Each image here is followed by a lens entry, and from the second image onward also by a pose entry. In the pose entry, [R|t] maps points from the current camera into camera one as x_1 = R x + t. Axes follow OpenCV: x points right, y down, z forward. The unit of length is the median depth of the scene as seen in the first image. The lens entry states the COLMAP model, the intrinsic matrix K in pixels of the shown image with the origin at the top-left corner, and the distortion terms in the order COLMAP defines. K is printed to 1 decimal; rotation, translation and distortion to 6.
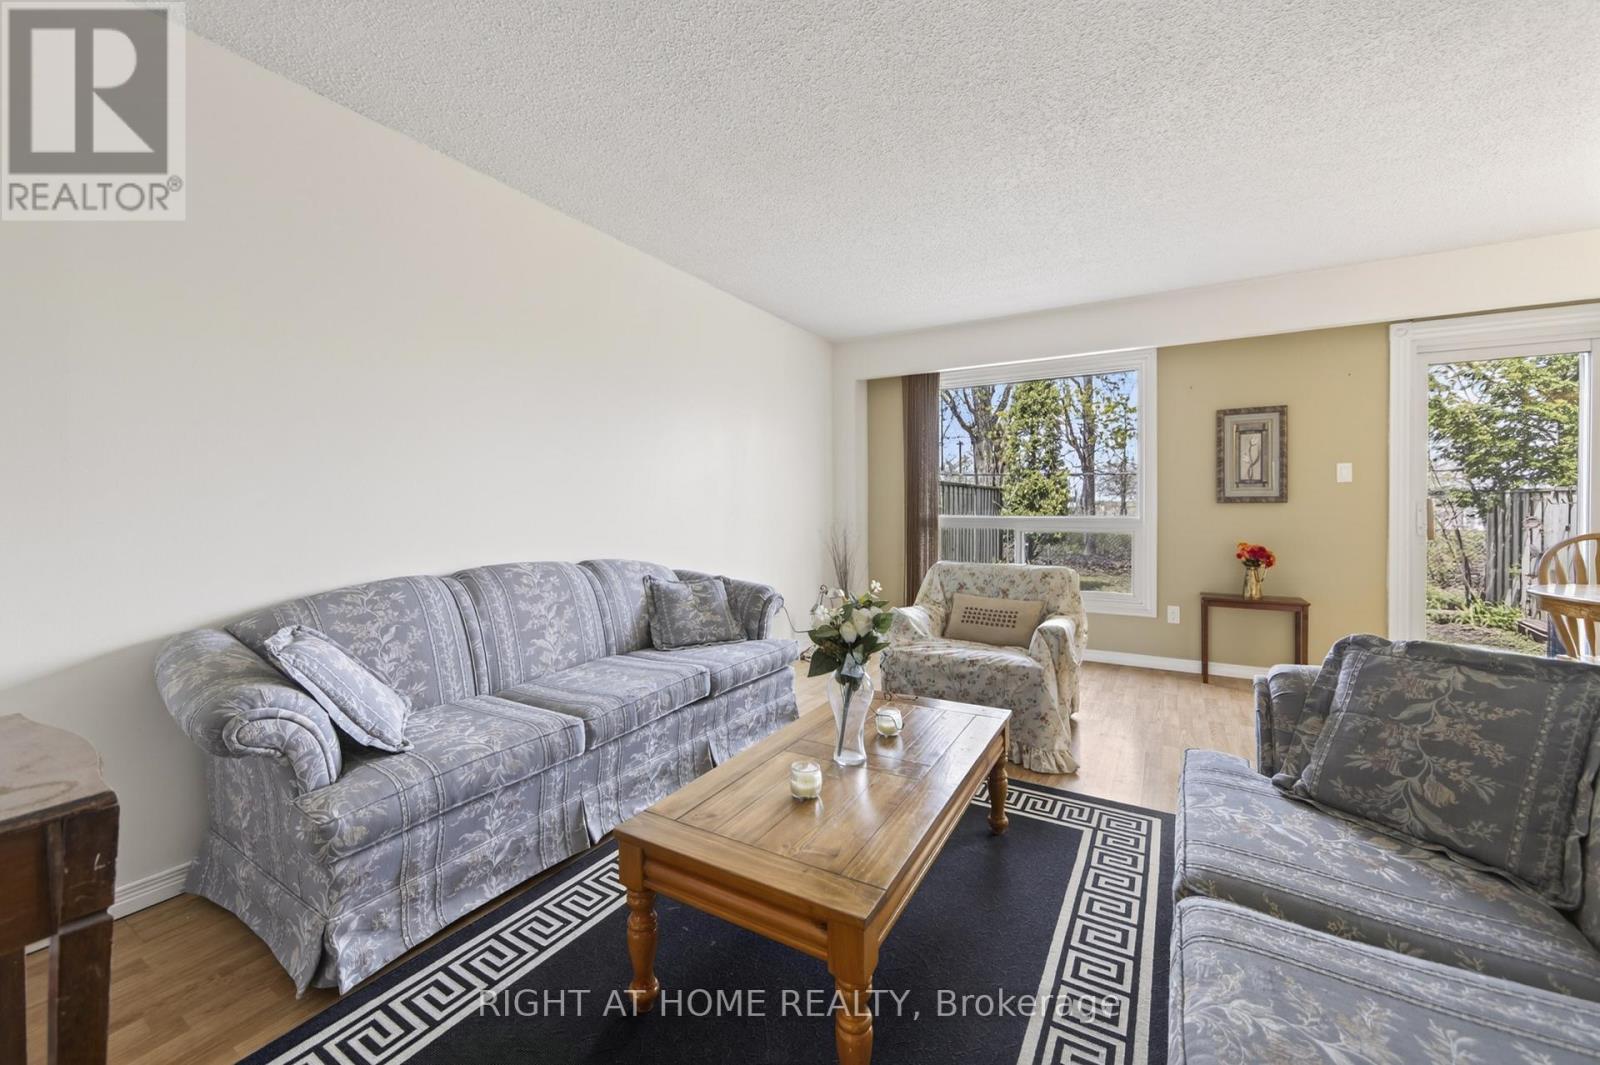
lens RADIAL K [[628.5, 0, 789.5], [0, 628.5, 509.6], [0, 0, 1]] dist [-0.002179, 0.001479]
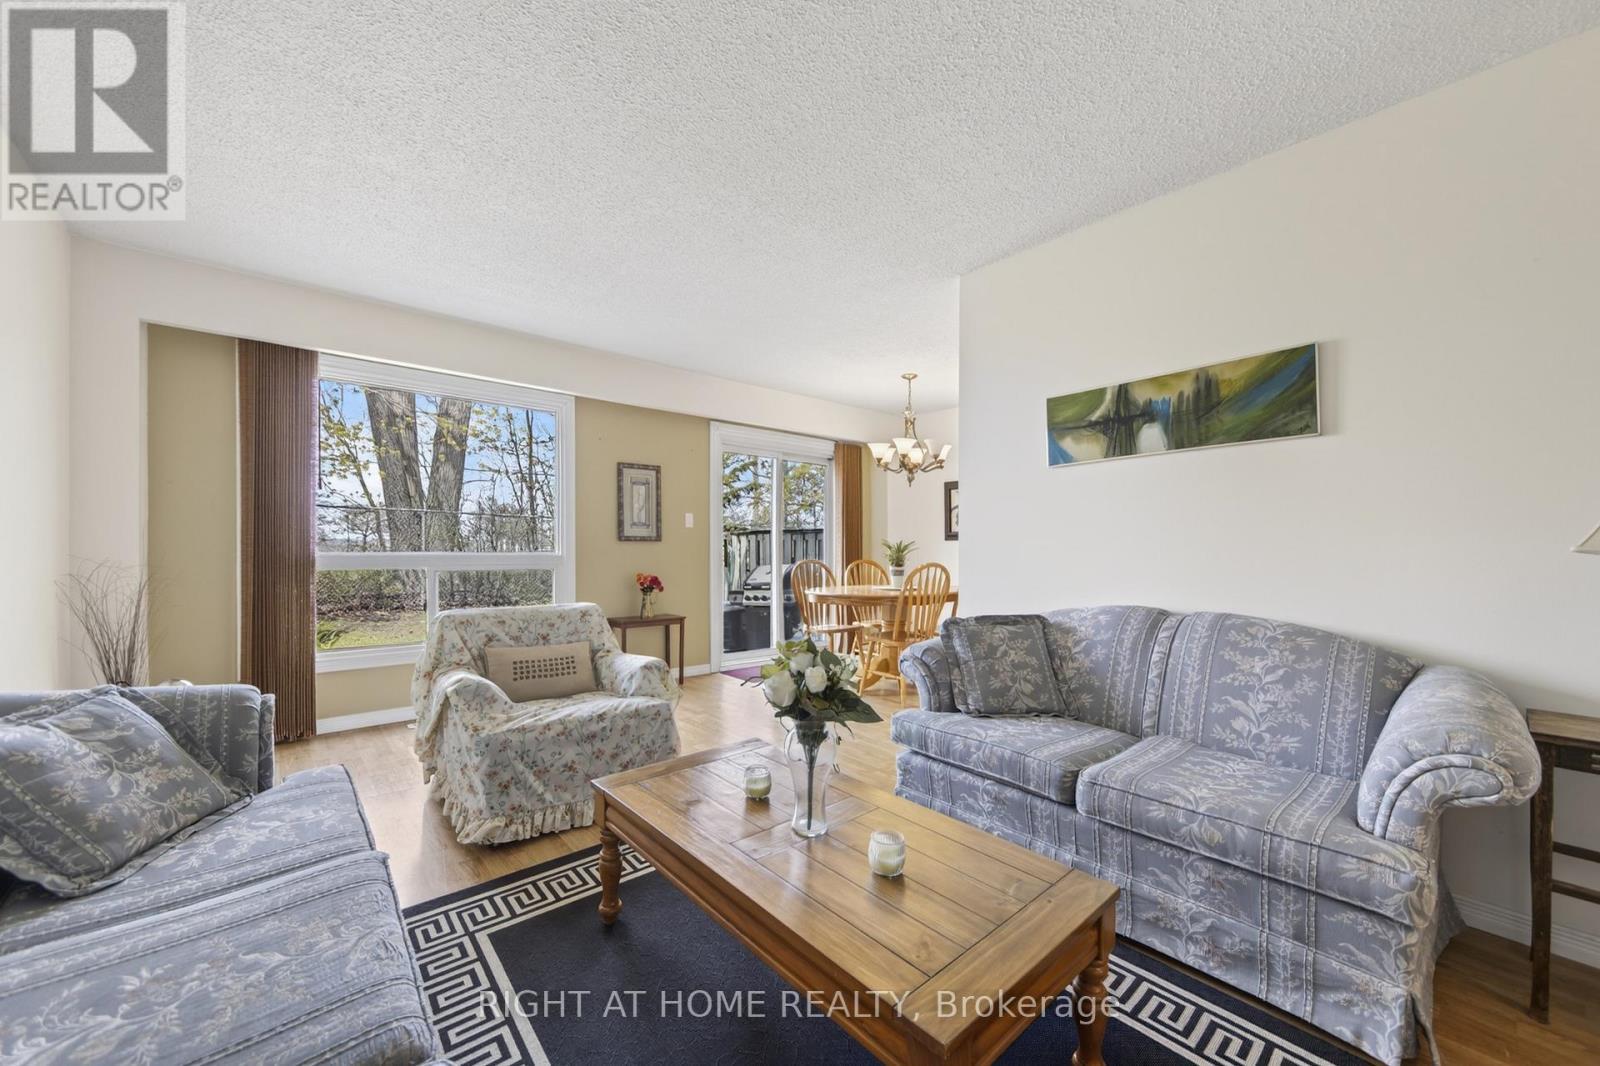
lens RADIAL K [[614.3, 0, 803.2], [0, 614.3, 545.0], [0, 0, 1]] dist [-0.000470, 0.000692]
pose [[0.303197, 0.007393, 0.952899, -0.422589], [-0.003731, 0.999971, -0.006571, 0.005422], [-0.952921, -0.001563, 0.303216, 0.438714]]
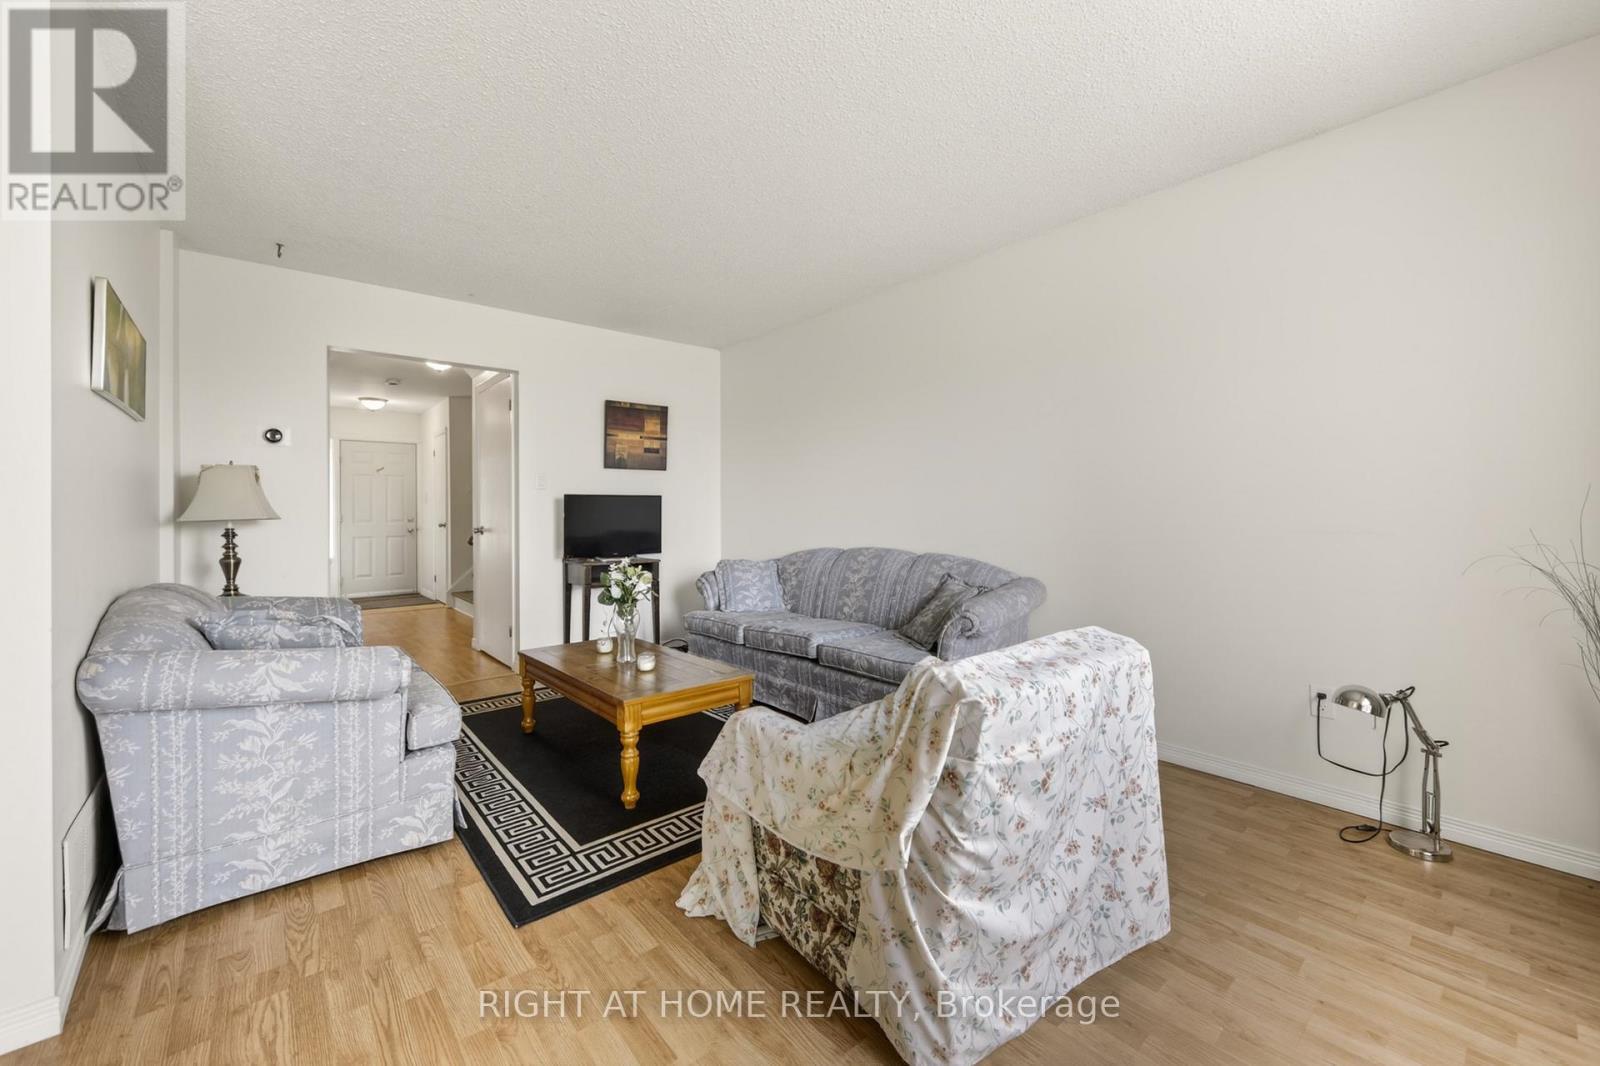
lens RADIAL K [[628.5, 0, 808.3], [0, 628.5, 518.7], [0, 0, 1]] dist [-0.002179, 0.001479]
pose [[-0.307103, 0.021032, -0.951444, 0.908984], [0.001929, 0.999767, 0.021478, -0.013711], [0.951674, 0.004760, -0.307072, 1.161867]]
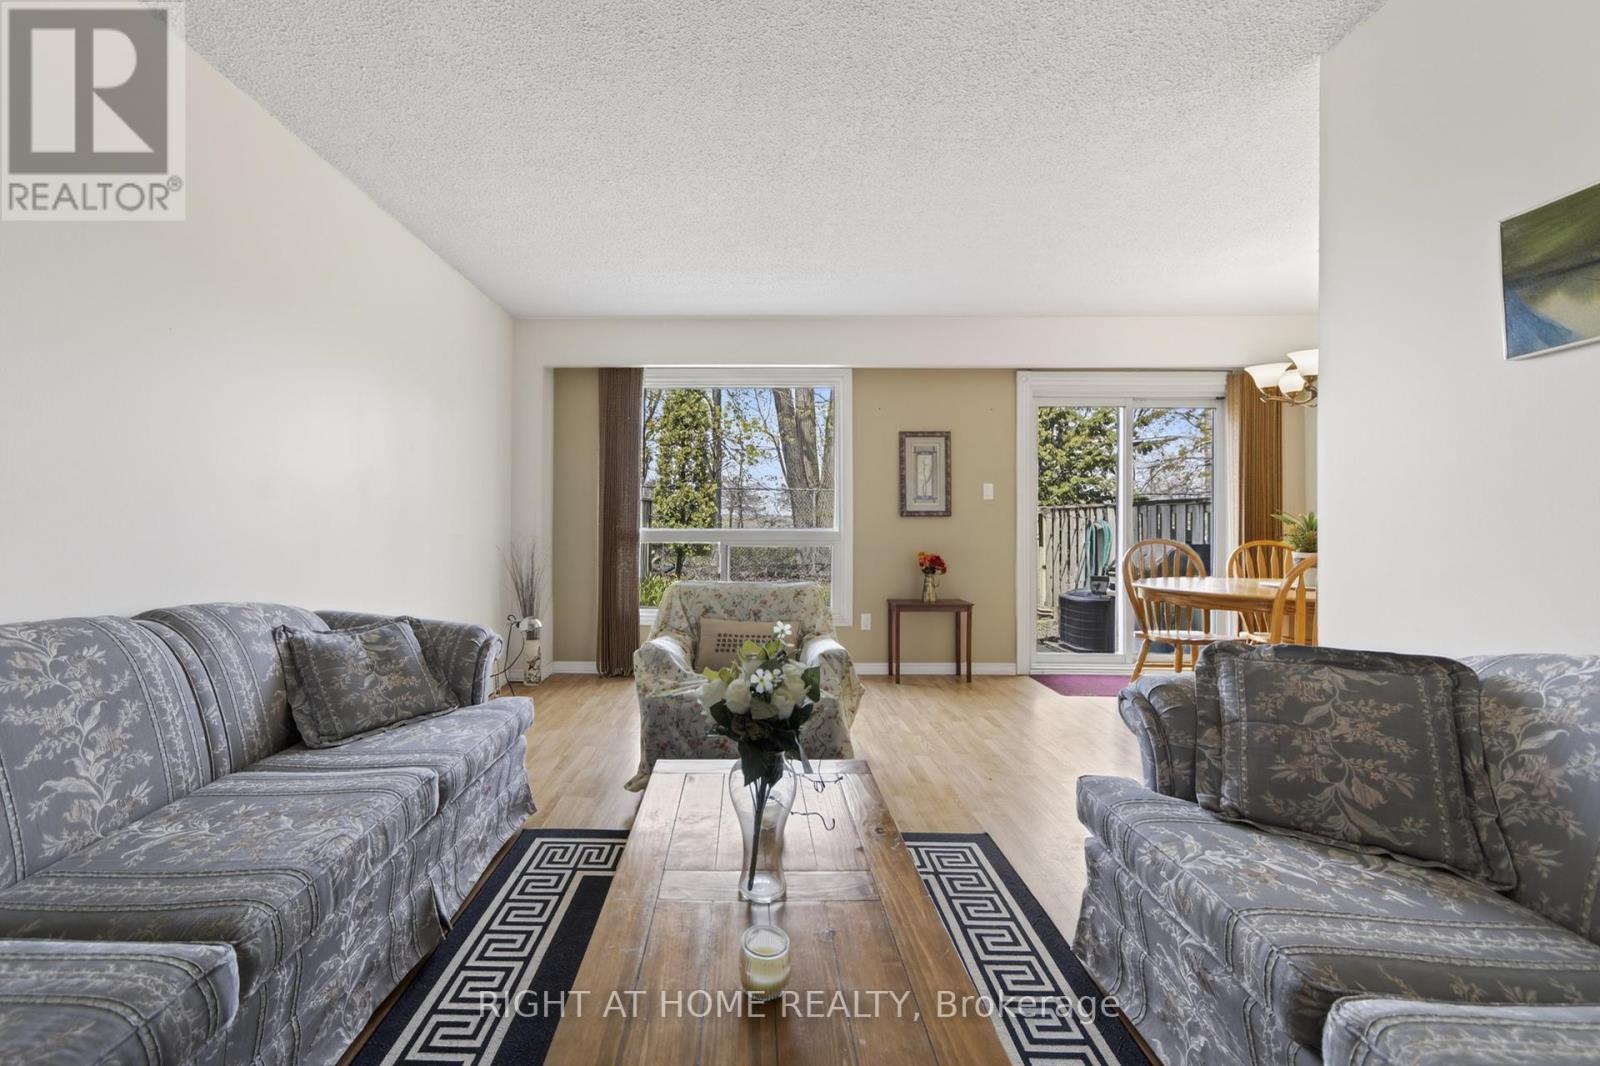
lens RADIAL K [[638.4, 0, 740.3], [0, 638.4, 518.6], [0, 0, 1]] dist [-0.005641, 0.003214]
pose [[0.864990, 0.005510, 0.501758, -0.157453], [-0.002730, 0.999977, -0.006274, 0.002044], [-0.501781, 0.004057, 0.864985, 0.245456]]
